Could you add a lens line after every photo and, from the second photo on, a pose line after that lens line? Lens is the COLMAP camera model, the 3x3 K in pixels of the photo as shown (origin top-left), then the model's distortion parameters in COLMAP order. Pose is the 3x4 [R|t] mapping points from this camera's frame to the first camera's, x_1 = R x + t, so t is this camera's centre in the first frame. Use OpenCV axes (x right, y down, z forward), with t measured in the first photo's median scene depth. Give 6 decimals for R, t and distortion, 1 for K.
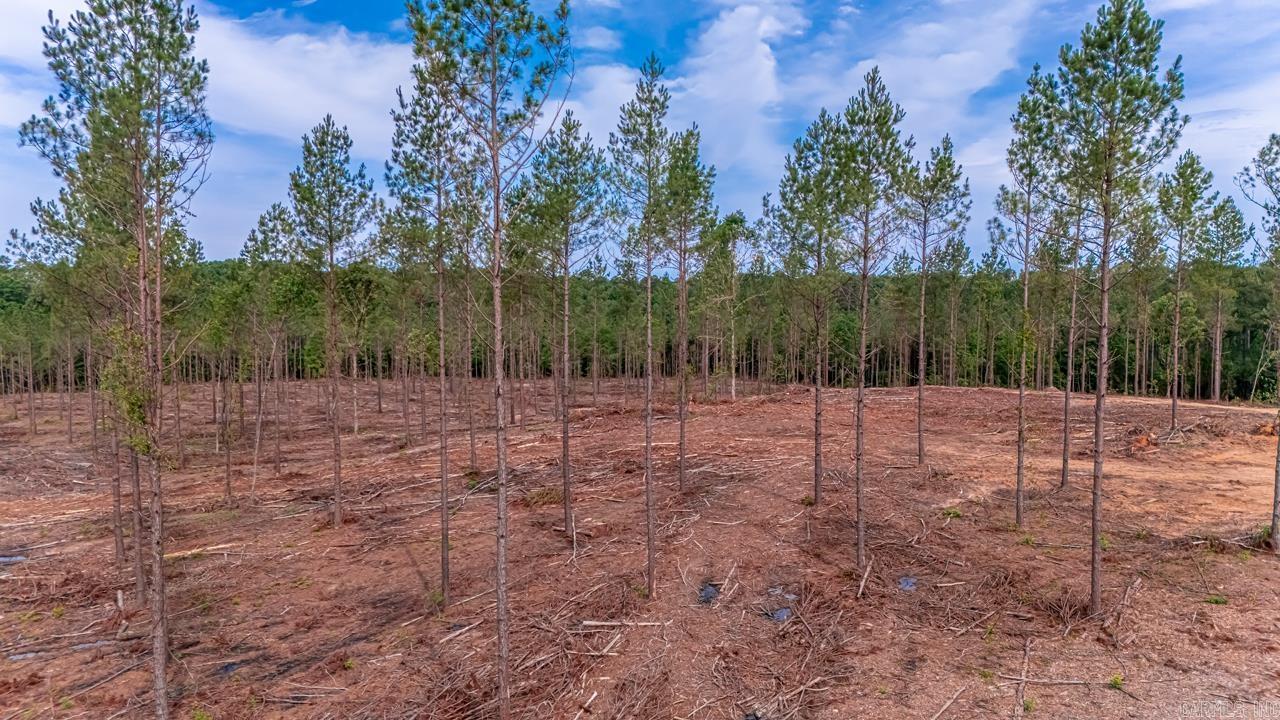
lens RADIAL K [[932.2, 0, 639.4], [0, 932.2, 351.7], [0, 0, 1]] dist [0.056919, -0.051011]
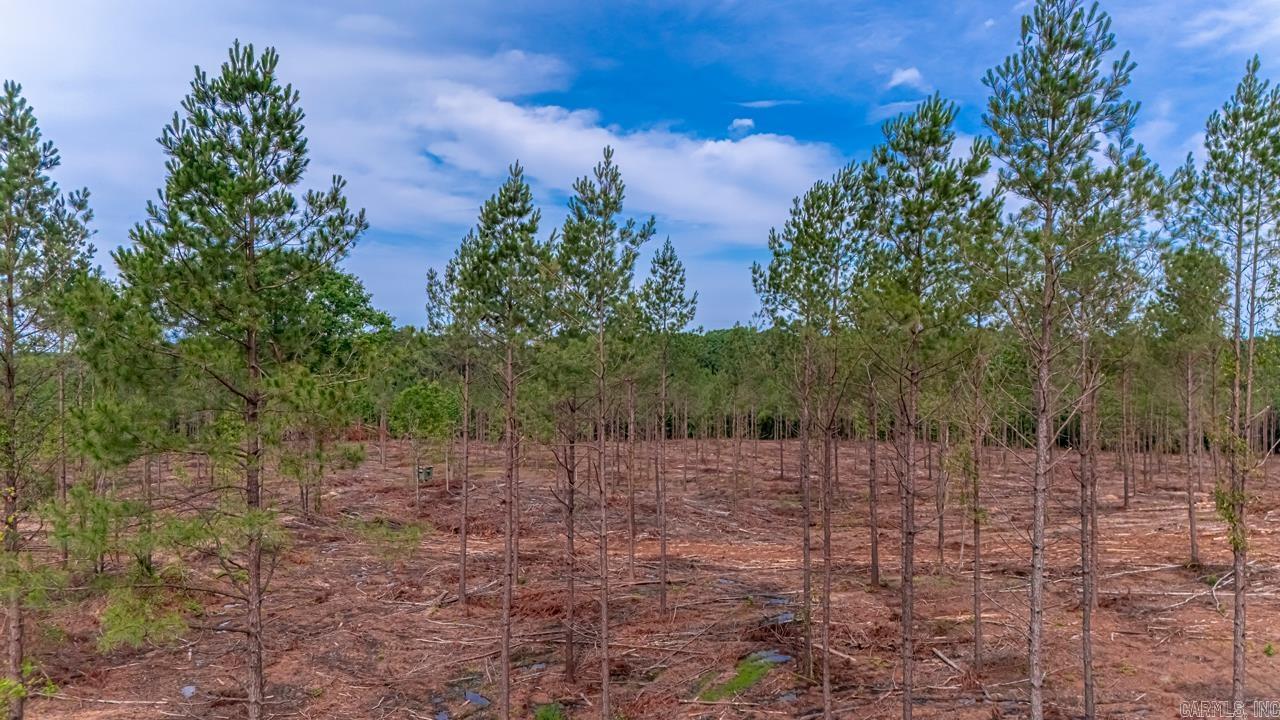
lens RADIAL K [[932.2, 0, 643.1], [0, 932.2, 360.6], [0, 0, 1]] dist [0.056919, -0.051011]
pose [[0.900456, 0.008238, -0.434869, -0.370169], [-0.031855, 0.998385, -0.047046, -0.018350], [0.433778, 0.056215, 0.899264, -0.143478]]
